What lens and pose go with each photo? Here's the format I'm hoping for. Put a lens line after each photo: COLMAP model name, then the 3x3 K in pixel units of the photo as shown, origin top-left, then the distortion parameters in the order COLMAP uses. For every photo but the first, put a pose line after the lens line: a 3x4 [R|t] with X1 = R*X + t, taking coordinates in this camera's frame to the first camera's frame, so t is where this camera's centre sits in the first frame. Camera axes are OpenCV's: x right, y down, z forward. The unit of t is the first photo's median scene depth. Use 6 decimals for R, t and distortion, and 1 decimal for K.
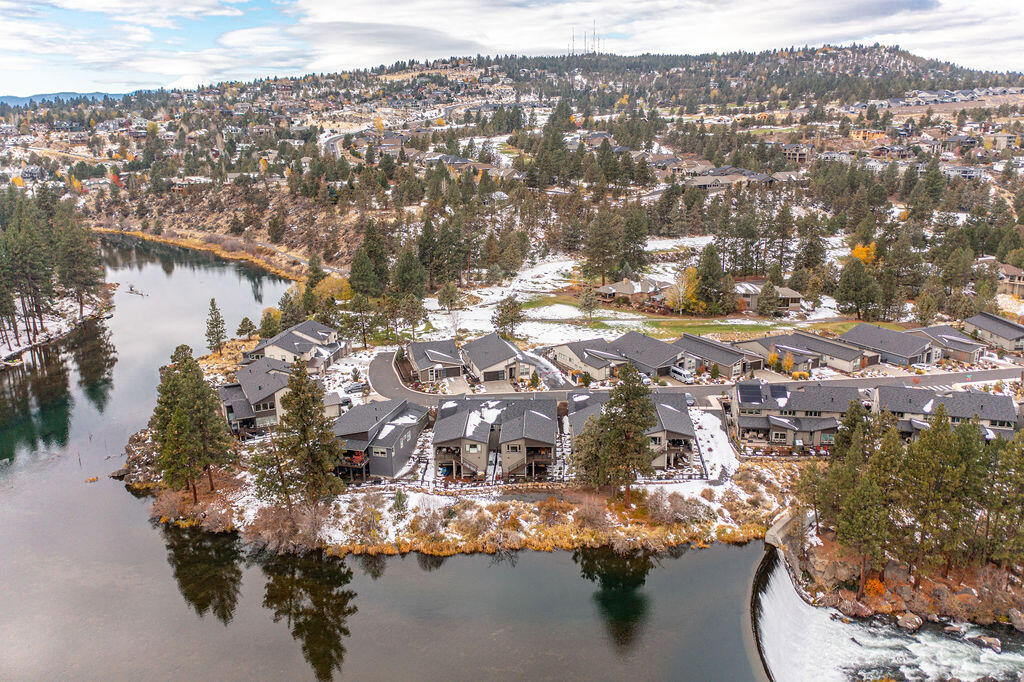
lens RADIAL K [[810.4, 0, 512.0], [0, 810.4, 341.0], [0, 0, 1]] dist [-0.008690, 0.003318]
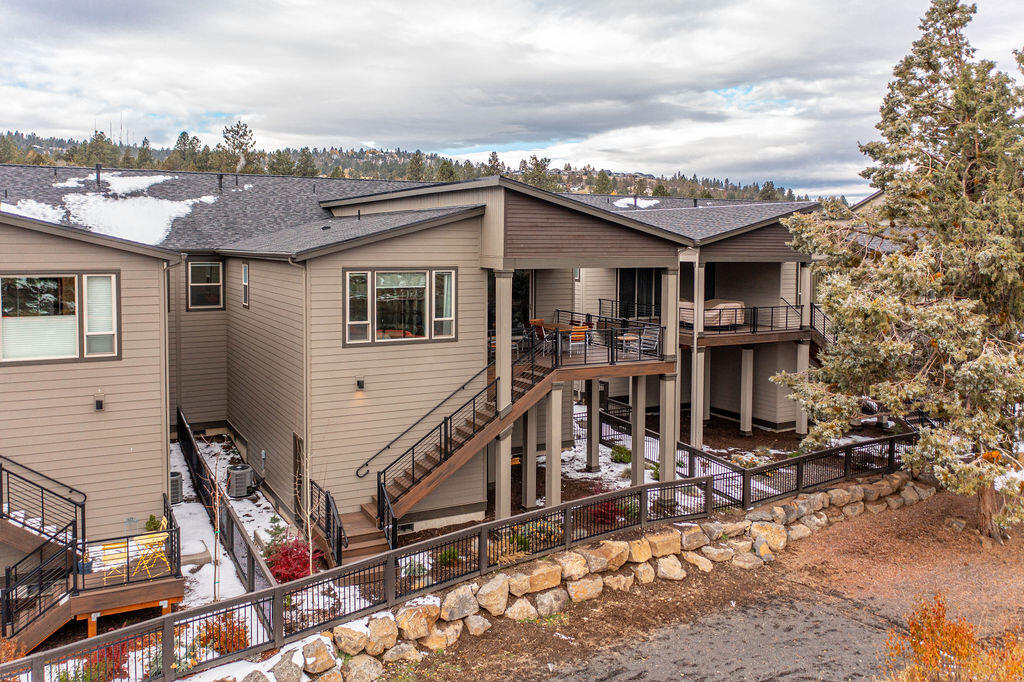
lens RADIAL K [[826.5, 0, 481.1], [0, 826.5, 289.2], [0, 0, 1]] dist [-0.010717, 0.000462]
pose [[0.870557, -0.010830, 0.491949, -0.049064], [0.118156, 0.975108, -0.187624, 0.152489], [-0.477671, 0.221464, 0.850167, 0.861941]]
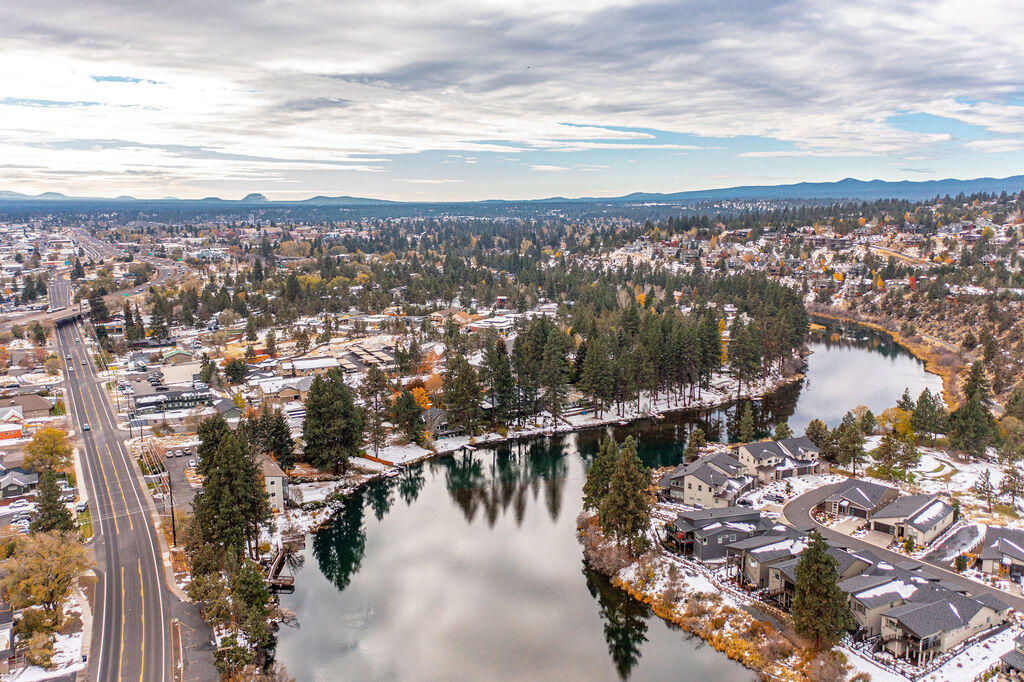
lens RADIAL K [[810.4, 0, 512.0], [0, 810.4, 341.0], [0, 0, 1]] dist [-0.008690, 0.003318]
pose [[0.482642, 0.148610, -0.863118, 0.768676], [-0.227767, 0.972888, 0.040146, -0.157880], [0.845683, 0.177214, 0.503405, 0.012315]]
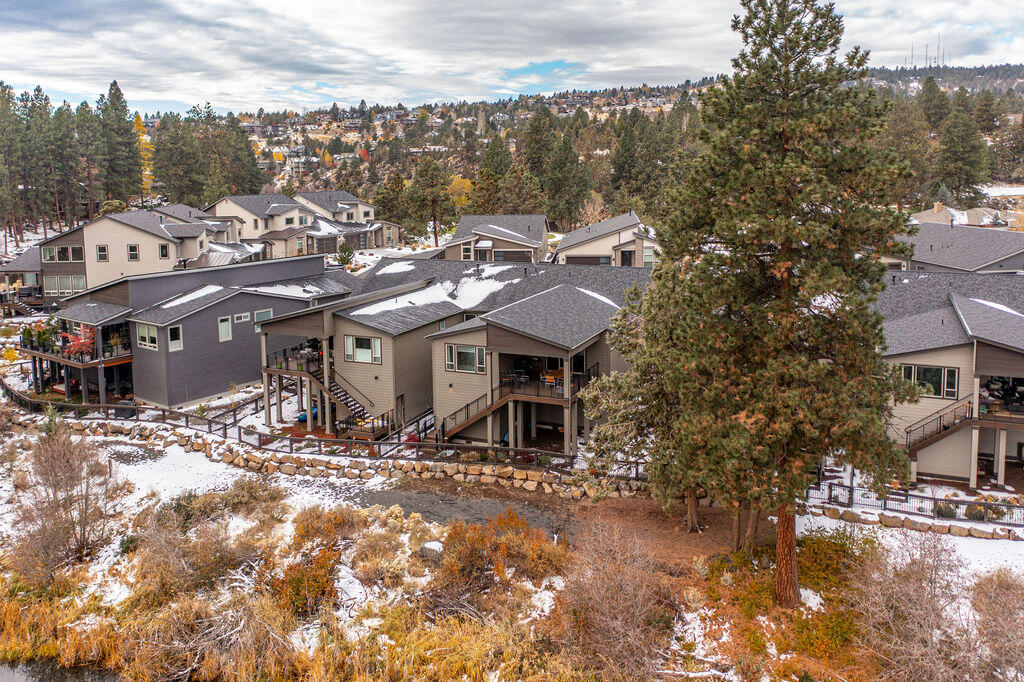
lens RADIAL K [[833.3, 0, 529.6], [0, 833.3, 255.0], [0, 0, 1]] dist [-0.003877, -0.001137]
pose [[0.936220, 0.039348, -0.349206, 0.142814], [-0.093382, 0.985841, -0.139273, 0.132834], [0.338781, 0.163000, 0.926638, 0.665364]]
